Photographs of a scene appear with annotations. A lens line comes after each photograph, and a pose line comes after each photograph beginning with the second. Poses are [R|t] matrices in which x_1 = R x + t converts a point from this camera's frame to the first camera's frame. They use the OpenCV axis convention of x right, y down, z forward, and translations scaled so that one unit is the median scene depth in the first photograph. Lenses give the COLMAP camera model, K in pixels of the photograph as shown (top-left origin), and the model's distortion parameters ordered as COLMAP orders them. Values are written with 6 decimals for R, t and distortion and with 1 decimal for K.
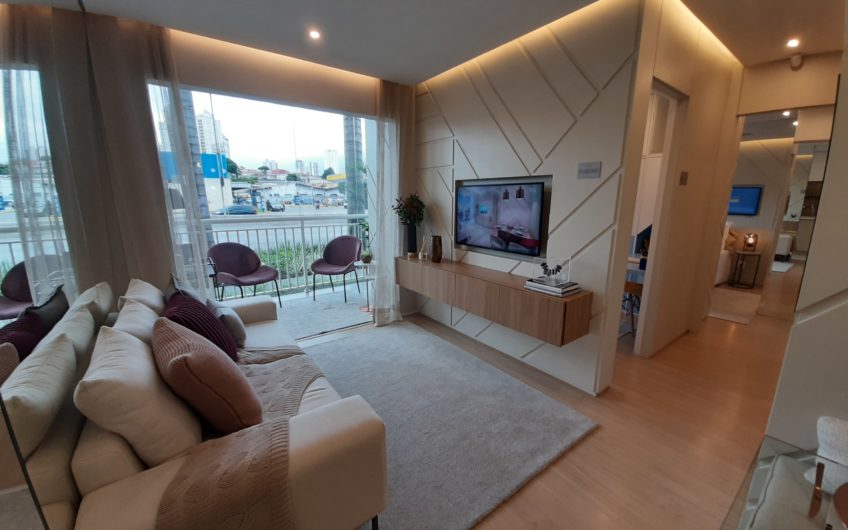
lens RADIAL K [[329.8, 0, 431.6], [0, 329.8, 268.3], [0, 0, 1]] dist [0.015948, -0.013071]
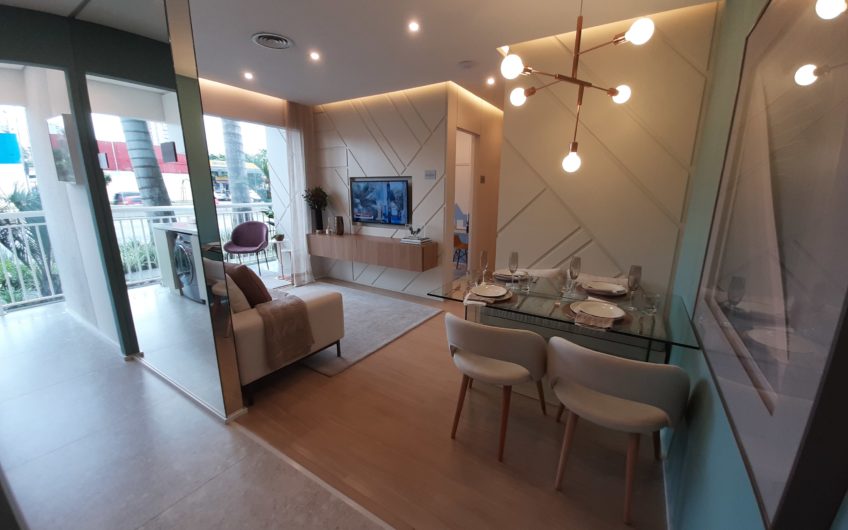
lens RADIAL K [[329.8, 0, 431.6], [0, 329.8, 268.3], [0, 0, 1]] dist [0.015948, -0.013071]
pose [[0.932797, -0.077018, 0.352077, -0.130633], [0.069568, 0.997005, 0.033783, 0.103993], [-0.353625, -0.007019, 0.935361, -0.469539]]
